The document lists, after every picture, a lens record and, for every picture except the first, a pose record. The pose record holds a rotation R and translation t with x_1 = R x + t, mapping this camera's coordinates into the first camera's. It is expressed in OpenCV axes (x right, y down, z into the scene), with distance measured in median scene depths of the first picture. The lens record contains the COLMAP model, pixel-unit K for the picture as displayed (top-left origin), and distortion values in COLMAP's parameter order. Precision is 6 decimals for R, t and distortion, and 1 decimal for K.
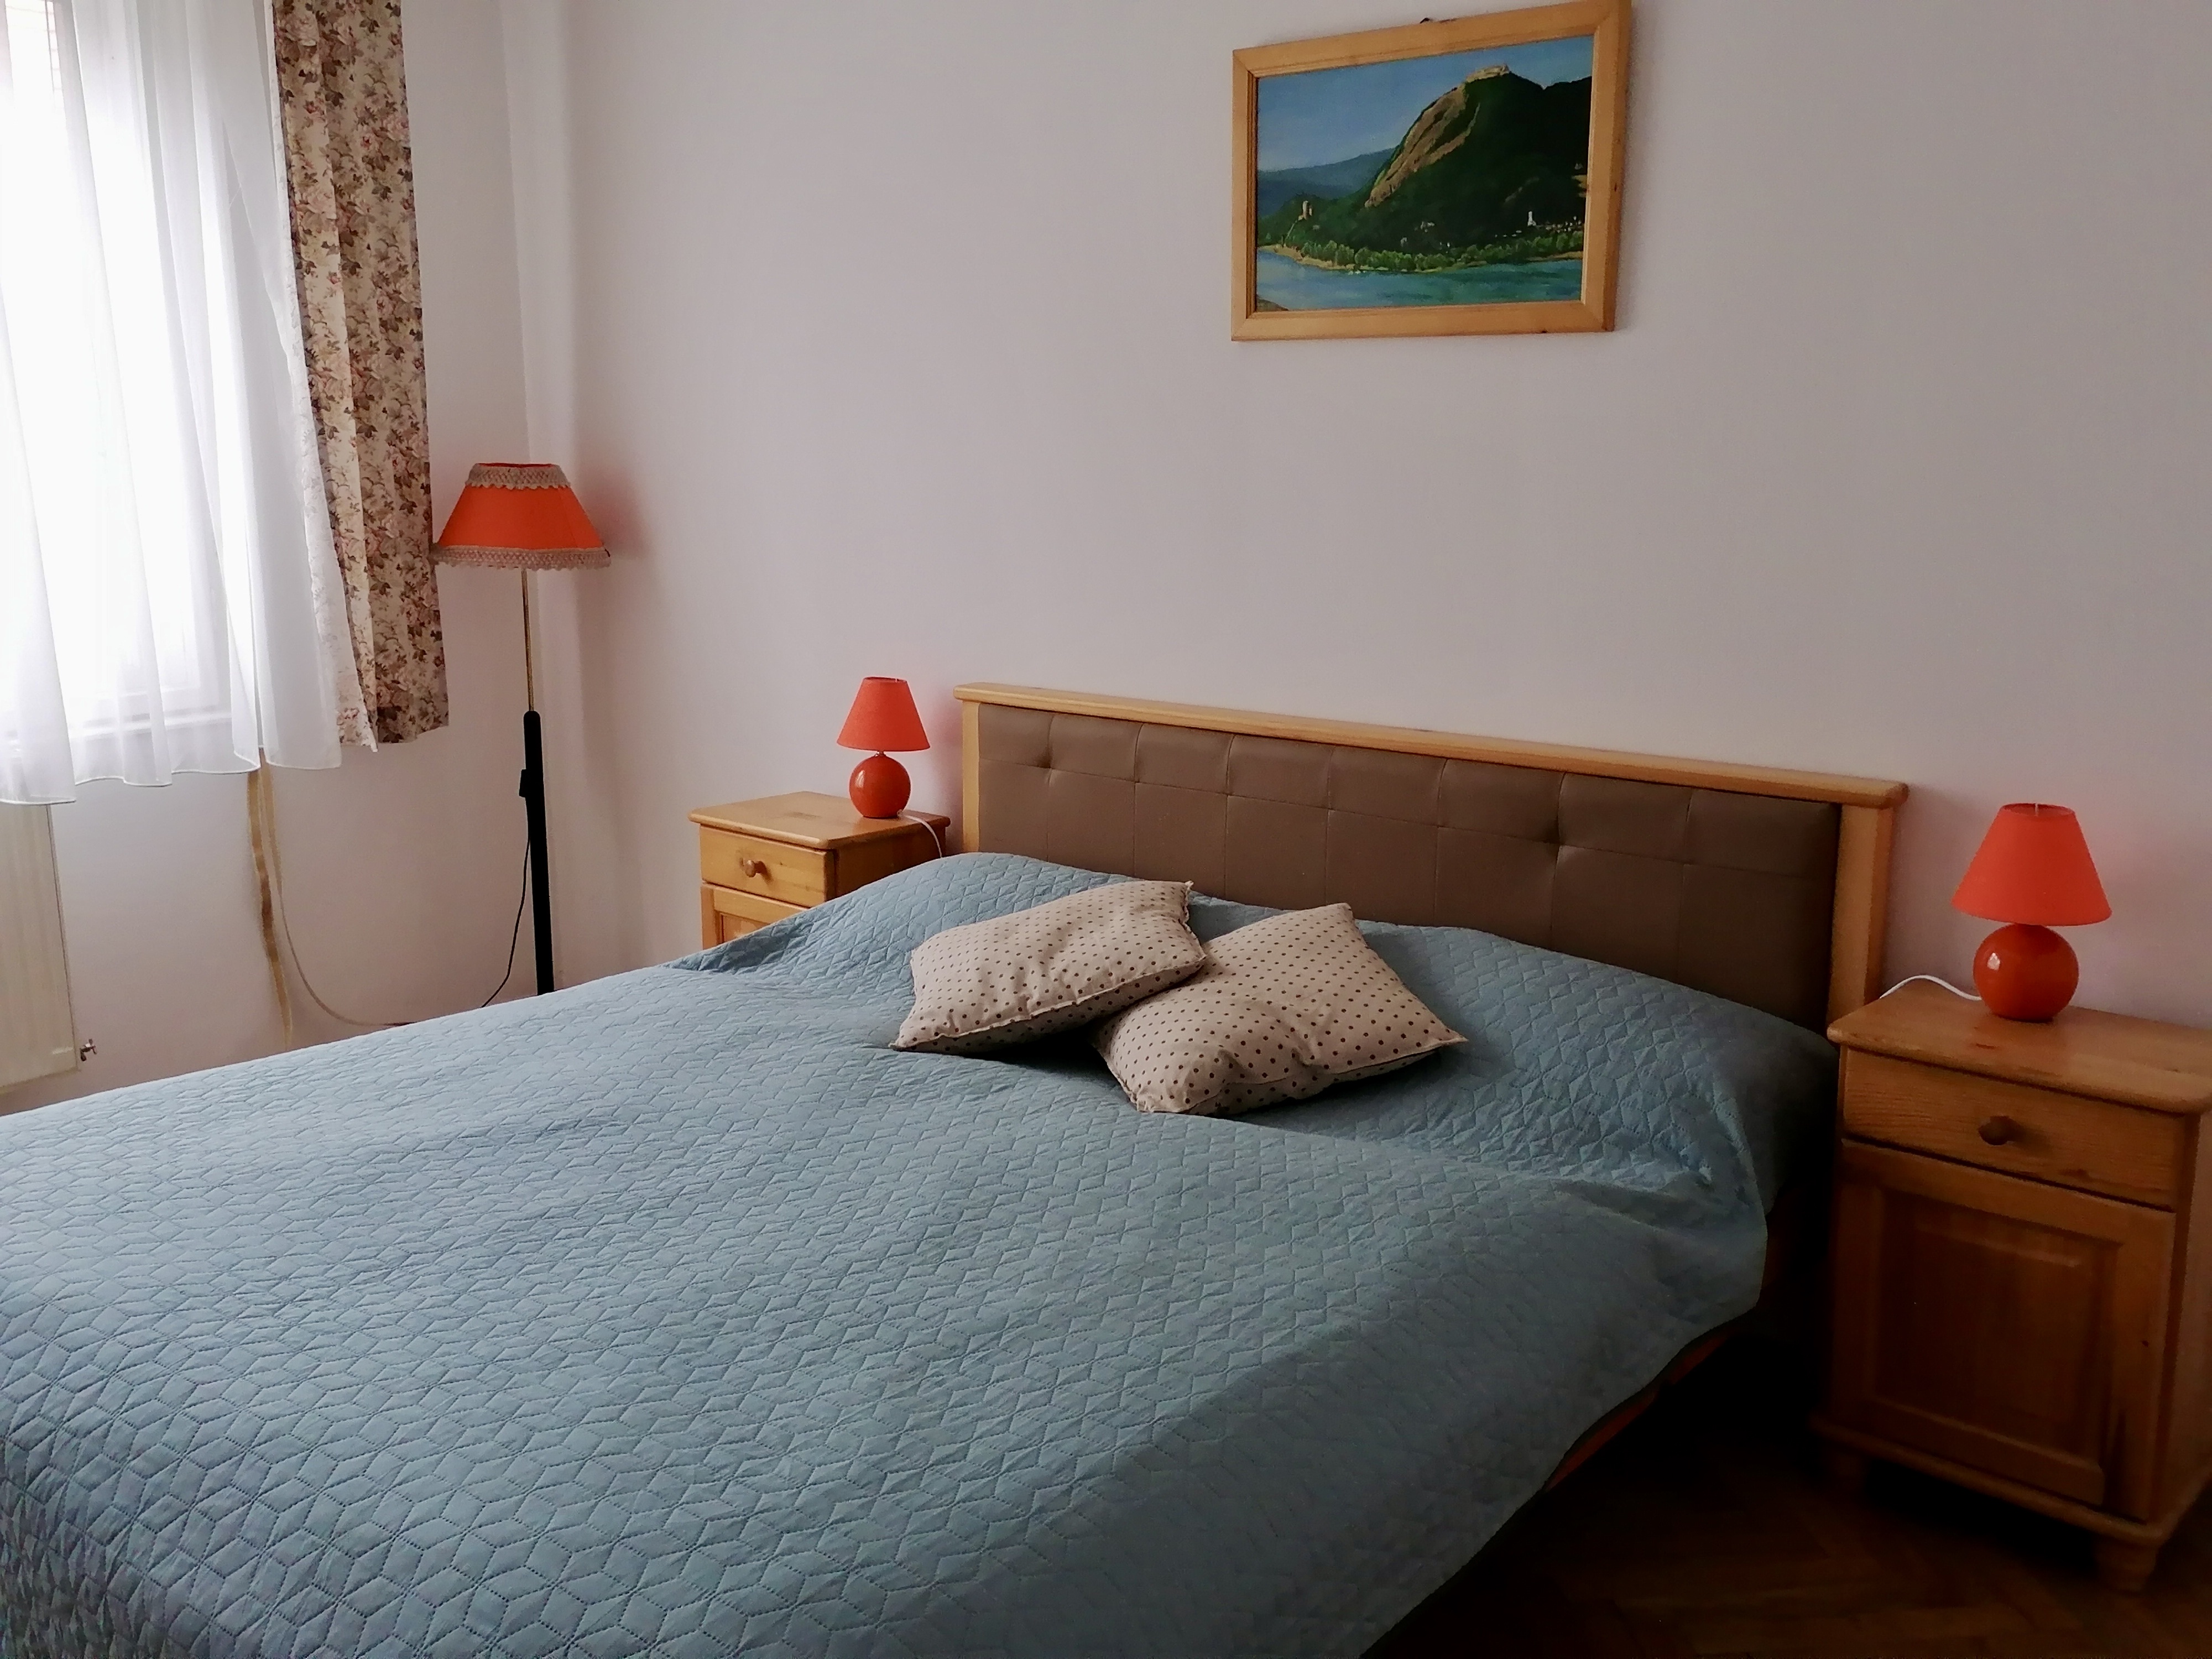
lens RADIAL K [[1969.8, 0, 1125.1], [0, 1969.8, 828.8], [0, 0, 1]] dist [0.112064, -0.143473]
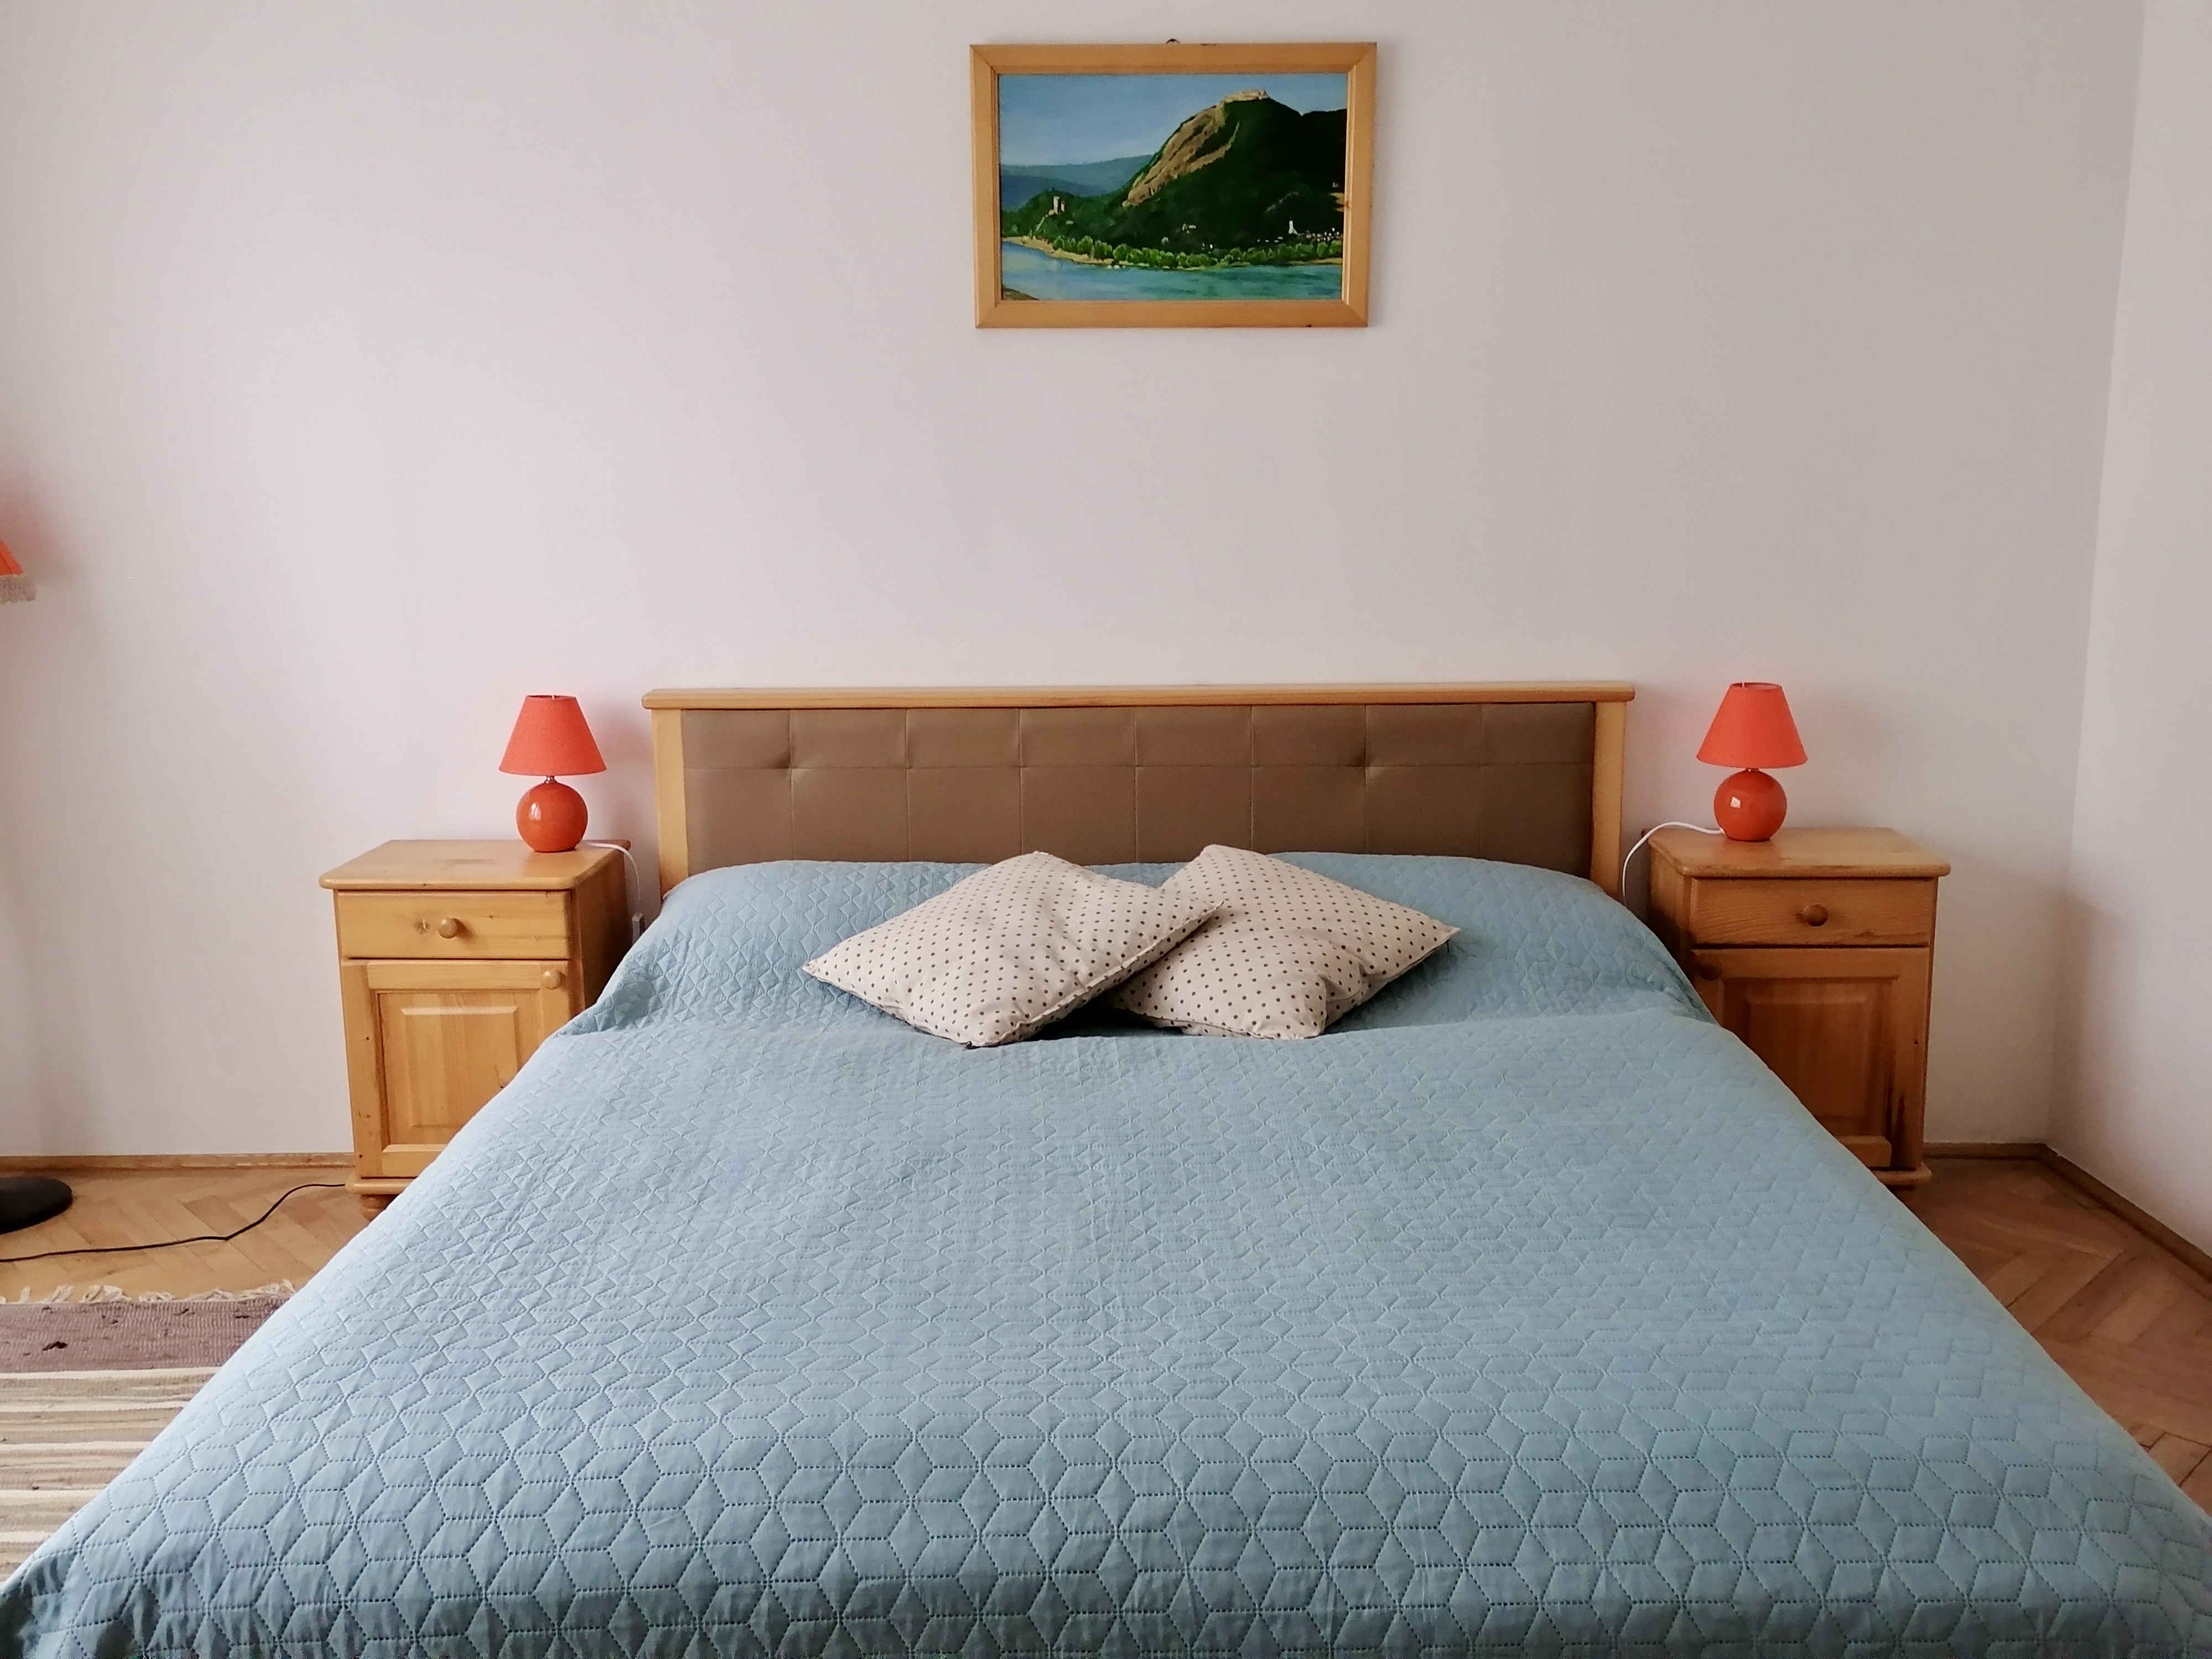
lens RADIAL K [[1969.8, 0, 1124.1], [0, 1969.8, 823.5], [0, 0, 1]] dist [0.112064, -0.143473]
pose [[0.777945, -0.135920, 0.613455, -0.610387], [0.135737, 0.989623, 0.047132, -0.032822], [-0.613496, 0.046602, 0.788322, 0.170140]]
